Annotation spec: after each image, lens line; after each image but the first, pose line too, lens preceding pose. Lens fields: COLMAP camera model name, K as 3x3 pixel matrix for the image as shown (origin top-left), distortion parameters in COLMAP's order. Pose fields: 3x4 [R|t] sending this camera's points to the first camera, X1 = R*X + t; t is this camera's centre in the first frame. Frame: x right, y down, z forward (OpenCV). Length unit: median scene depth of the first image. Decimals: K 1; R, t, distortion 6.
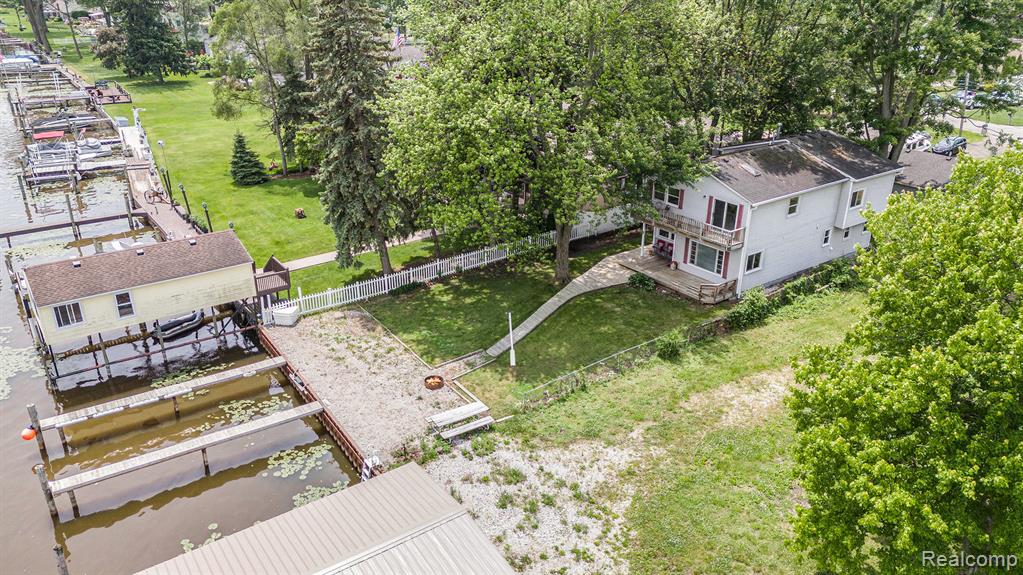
lens RADIAL K [[747.2, 0, 499.7], [0, 747.2, 286.9], [0, 0, 1]] dist [0.035974, -0.001128]
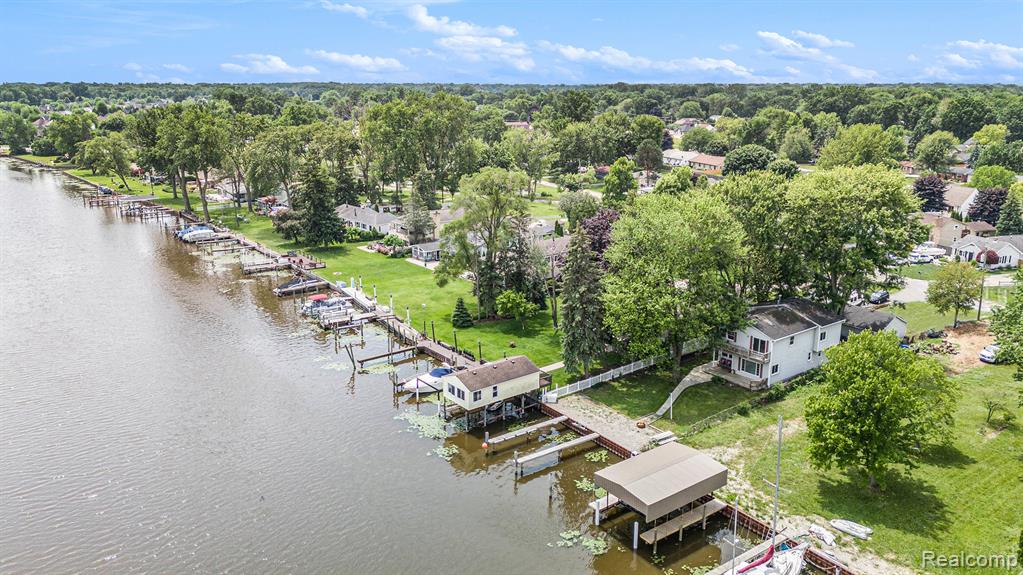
lens RADIAL K [[767.9, 0, 515.7], [0, 767.9, 265.6], [0, 0, 1]] dist [0.032557, -0.004549]
pose [[0.998600, -0.003387, 0.052791, -0.459961], [0.012381, 0.985194, -0.170994, 0.037374], [-0.051430, 0.171408, 0.983857, -1.033365]]
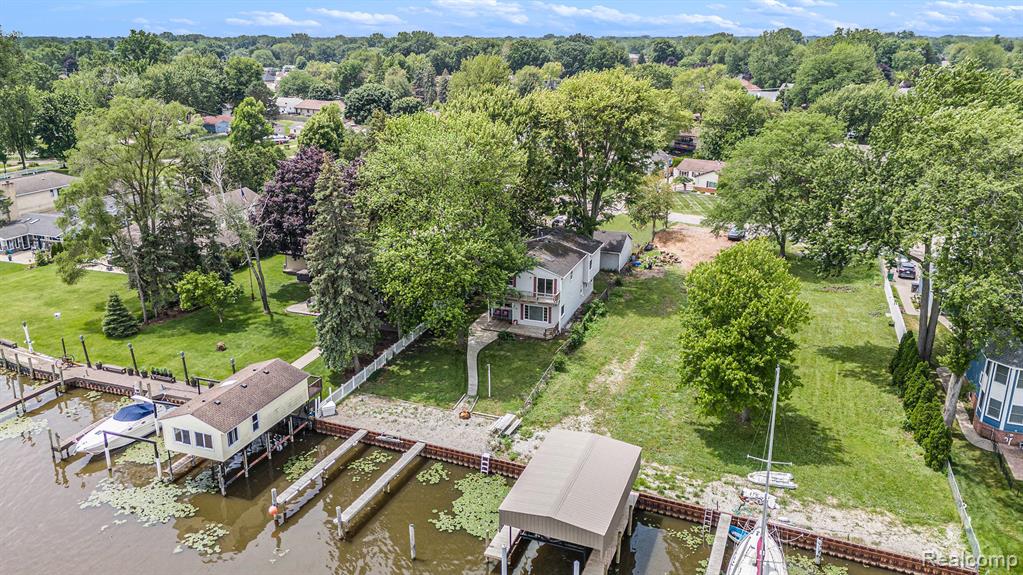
lens RADIAL K [[767.9, 0, 515.7], [0, 767.9, 265.6], [0, 0, 1]] dist [0.032557, -0.004549]
pose [[0.826479, -0.160252, 0.539677, -0.691295], [0.222869, 0.973447, -0.052253, -0.065863], [-0.516973, 0.163464, 0.840249, -0.441578]]
